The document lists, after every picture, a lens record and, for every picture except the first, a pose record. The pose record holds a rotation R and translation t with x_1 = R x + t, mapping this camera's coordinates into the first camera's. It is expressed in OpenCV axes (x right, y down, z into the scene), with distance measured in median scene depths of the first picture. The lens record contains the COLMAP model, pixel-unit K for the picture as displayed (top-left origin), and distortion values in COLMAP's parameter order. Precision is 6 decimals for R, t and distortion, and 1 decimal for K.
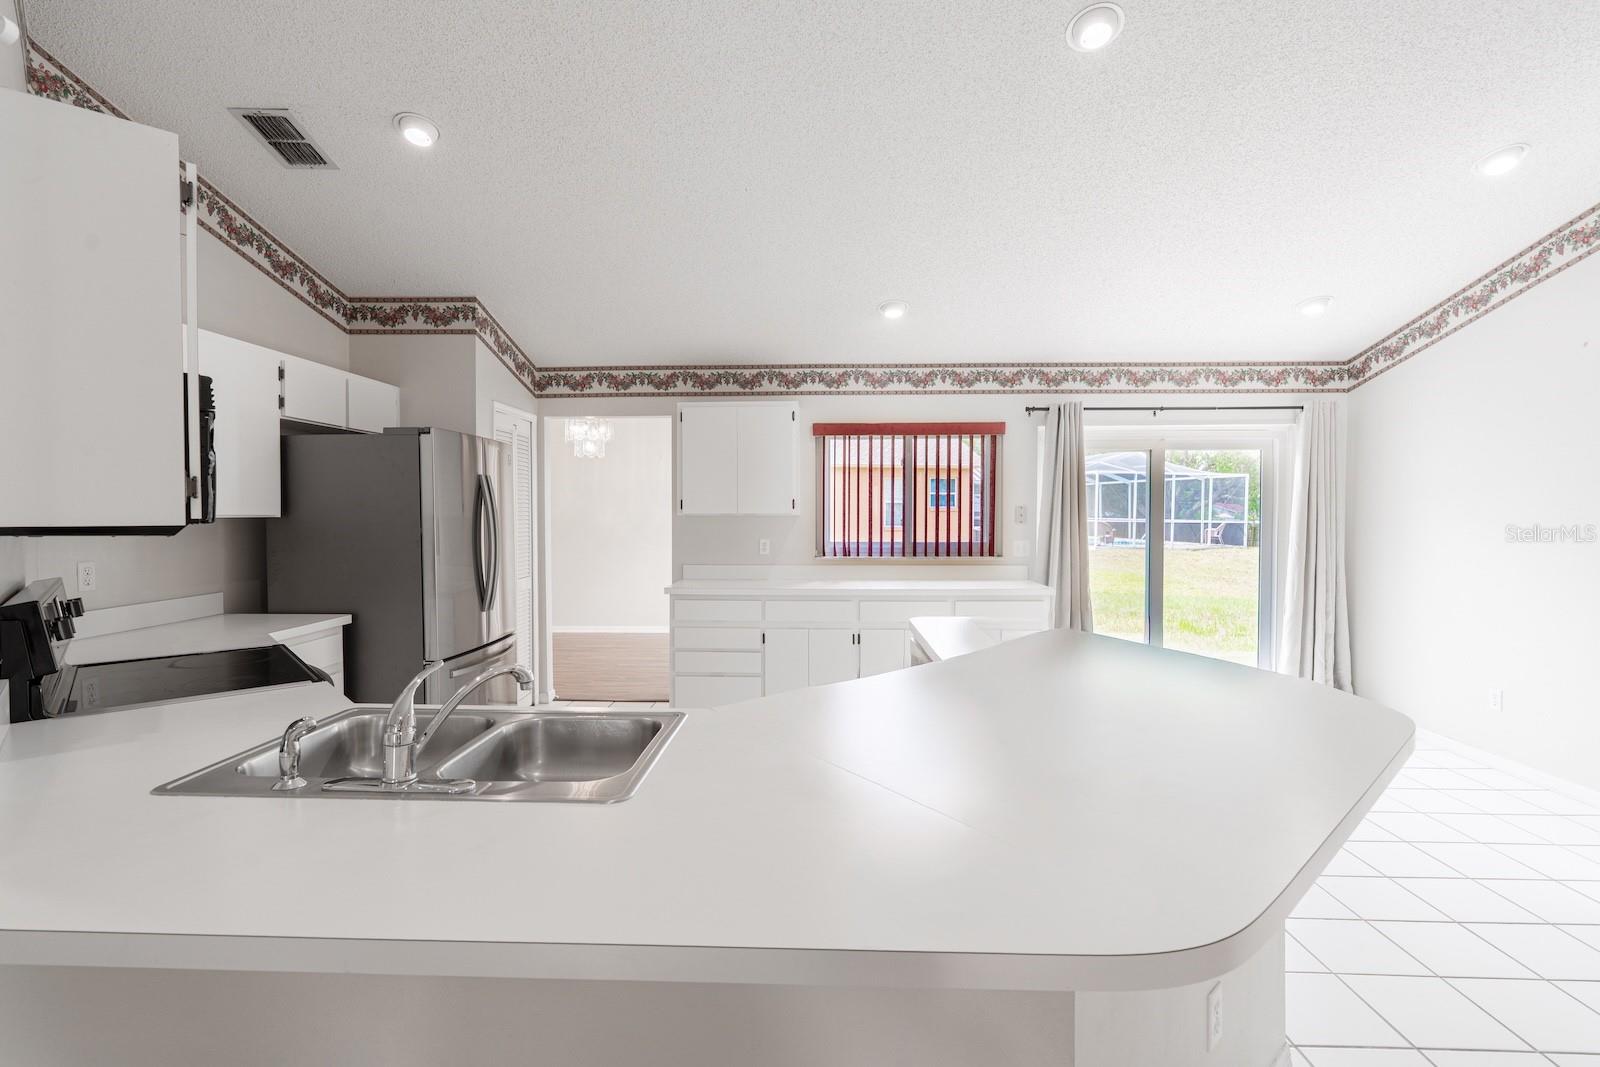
lens RADIAL K [[729.9, 0, 793.2], [0, 729.9, 527.3], [0, 0, 1]] dist [-0.003677, 0.001042]
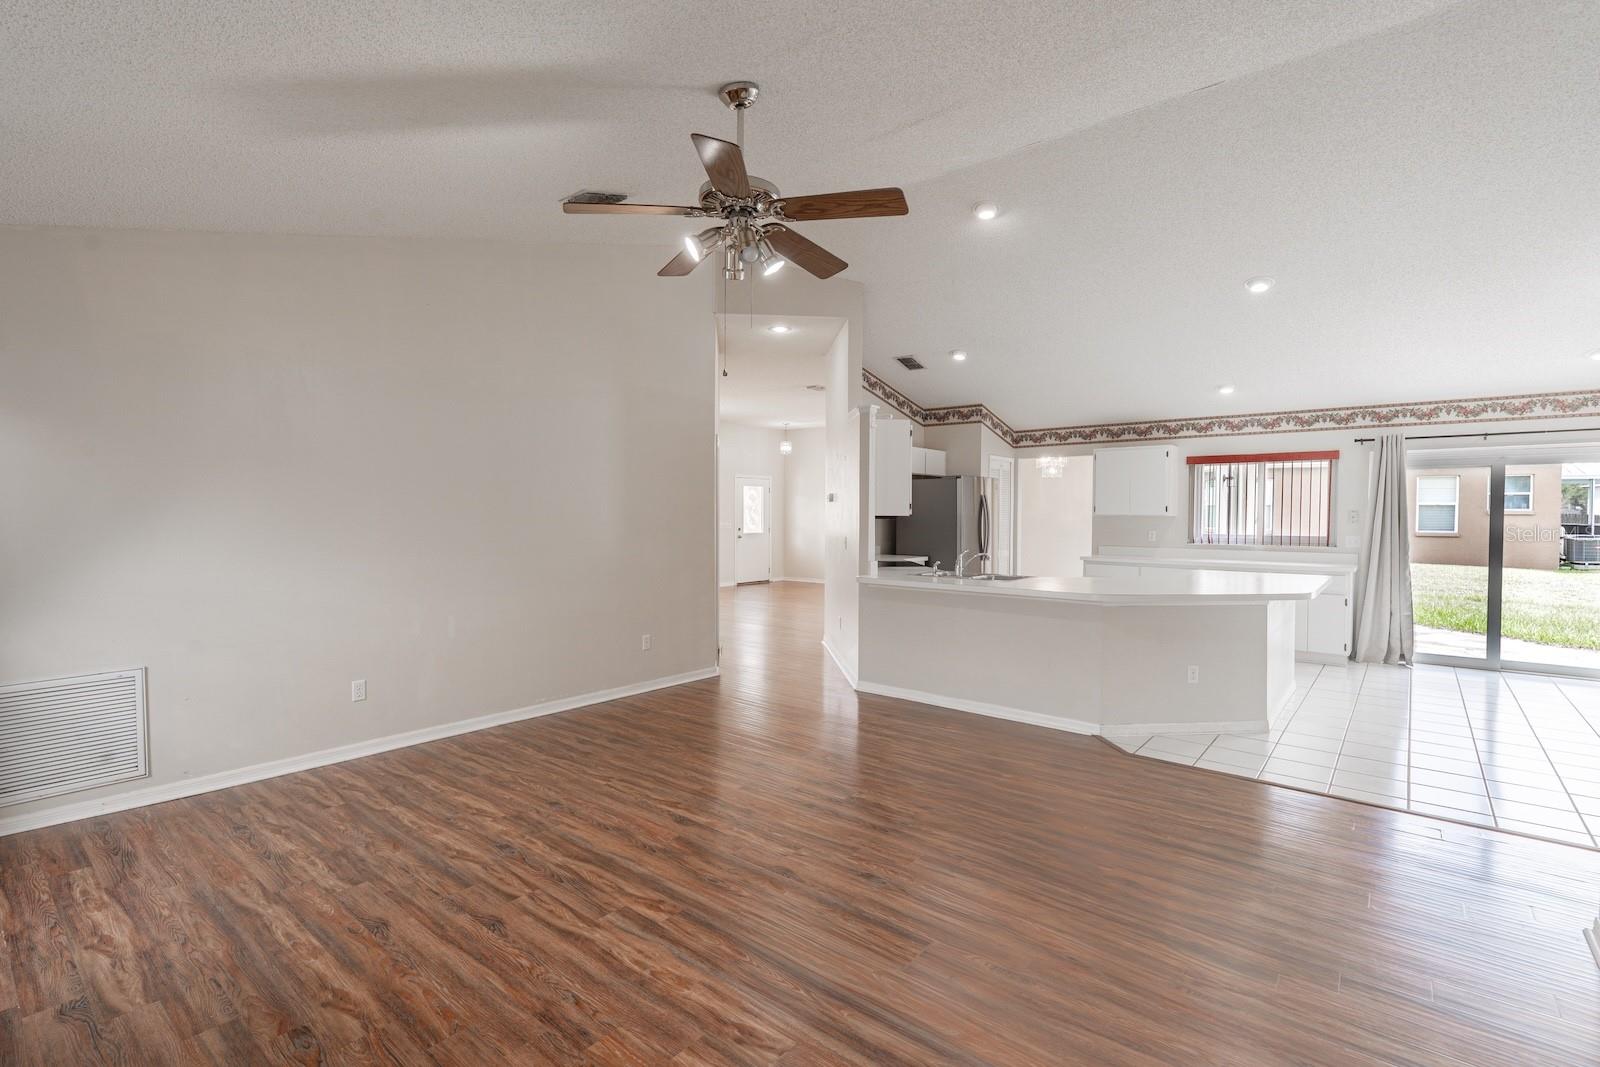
lens RADIAL K [[747.7, 0, 813.0], [0, 747.7, 529.7], [0, 0, 1]] dist [-0.007785, 0.000655]
pose [[0.802977, 0.018292, -0.595729, 0.333790], [-0.018534, 0.999812, 0.005718, 0.016934], [0.595721, 0.006450, 0.803165, -0.730927]]
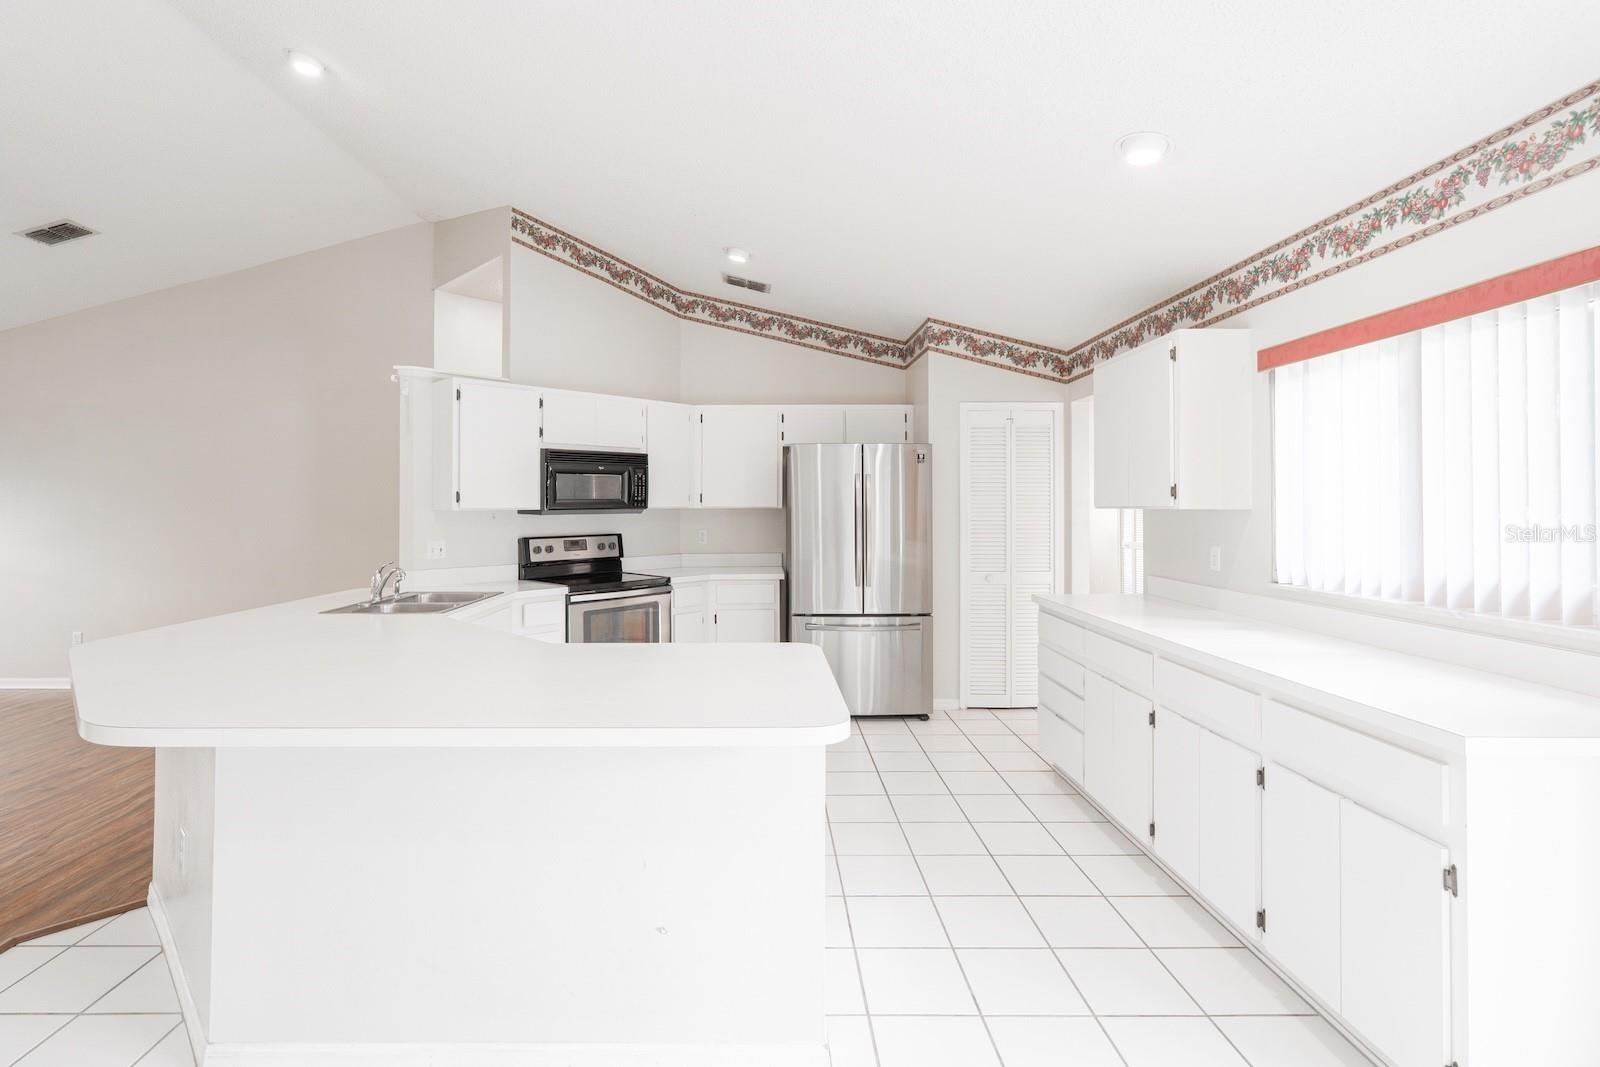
lens RADIAL K [[753.1, 0, 769.7], [0, 753.1, 496.9], [0, 0, 1]] dist [-0.003096, 0.000050]
pose [[0.041948, -0.010692, -0.999063, 0.603115], [-0.020234, 0.999729, -0.011549, -0.011988], [0.998915, 0.020699, 0.041720, 0.577814]]
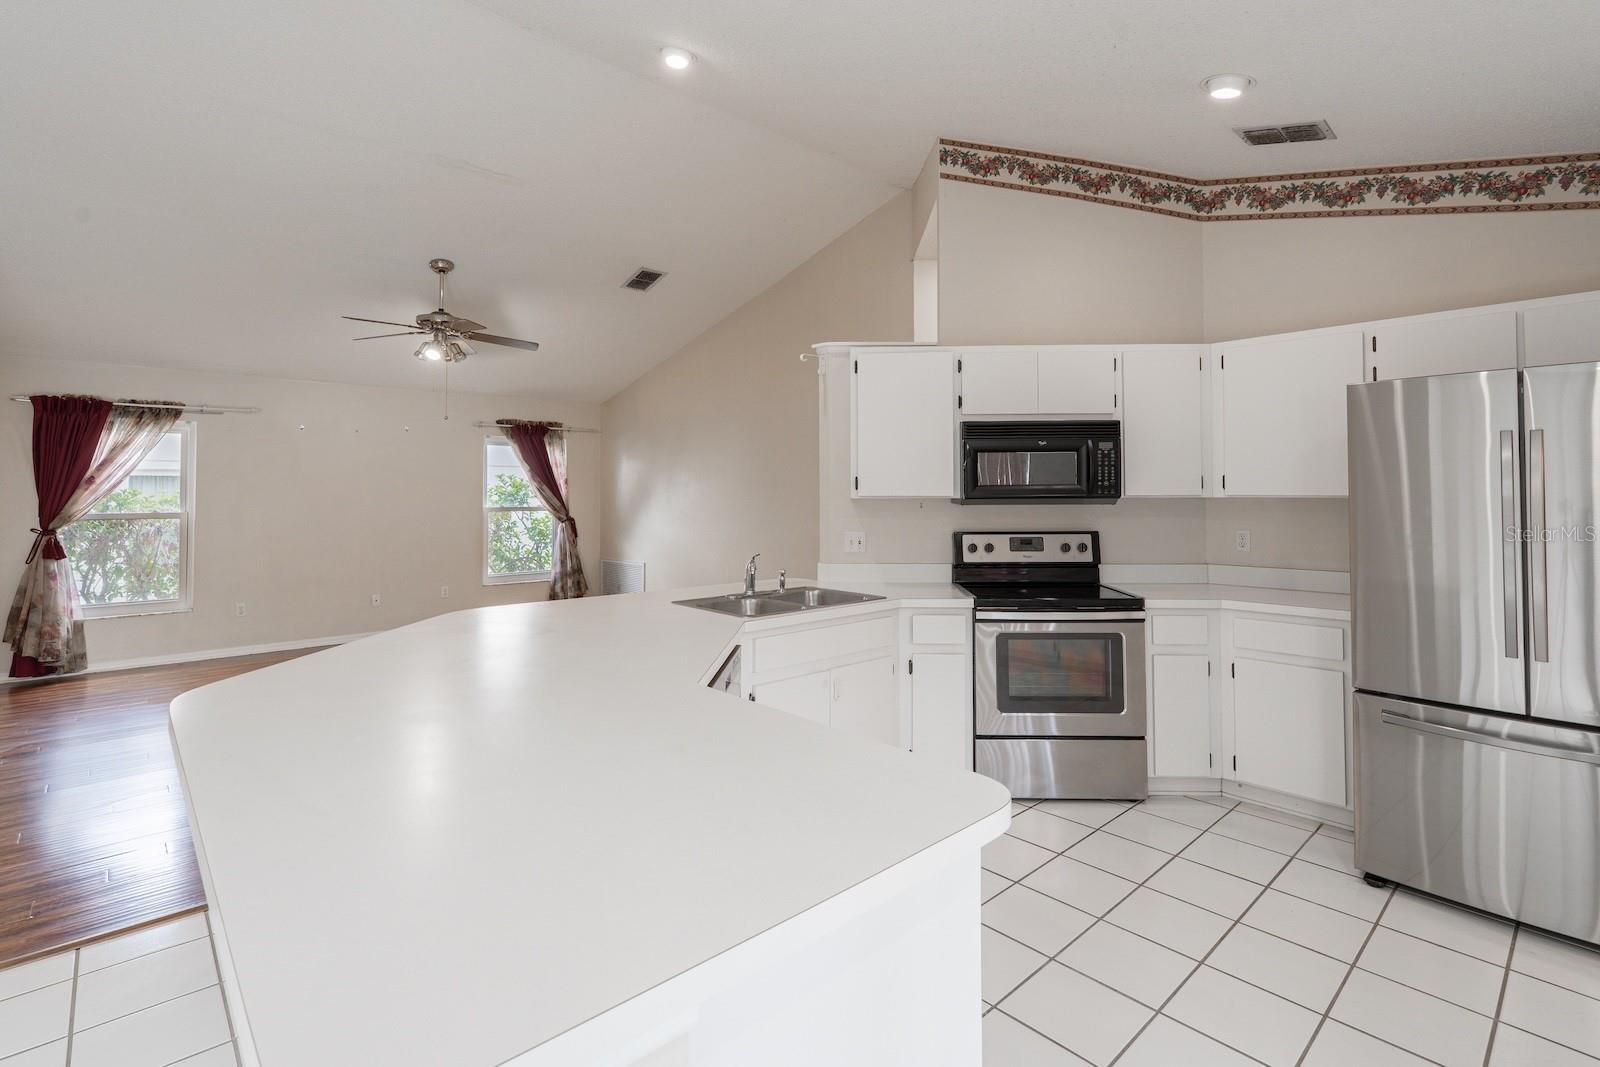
lens RADIAL K [[757.8, 0, 795.2], [0, 757.8, 475.7], [0, 0, 1]] dist [0.000856, 0.000469]
pose [[-0.711640, -0.015473, -0.702373, 0.320903], [-0.014447, 0.999868, -0.007390, -0.015750], [0.702395, 0.004888, -0.711770, 0.747198]]
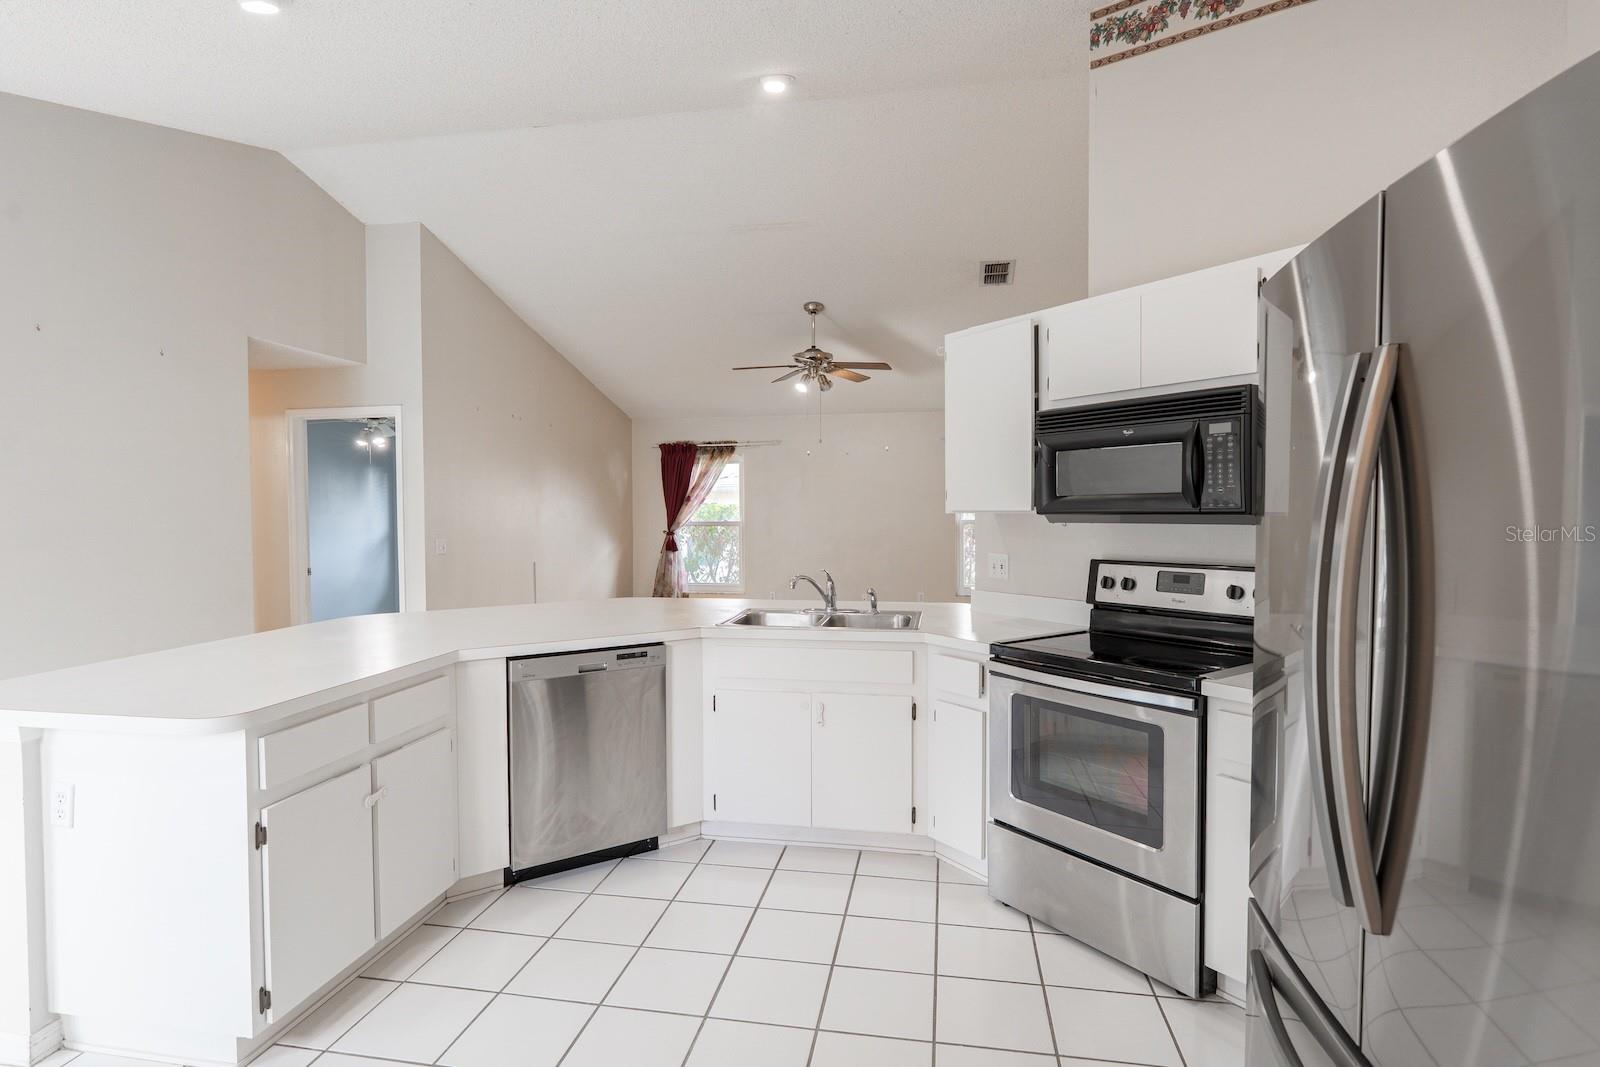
lens RADIAL K [[820.5, 0, 789.0], [0, 820.5, 537.8], [0, 0, 1]] dist [-0.003604, 0.001767]
pose [[-0.988517, -0.003462, 0.151071, -0.203323], [0.005282, 0.998335, 0.057441, -0.019014], [-0.151019, 0.057579, -0.986853, 0.950596]]
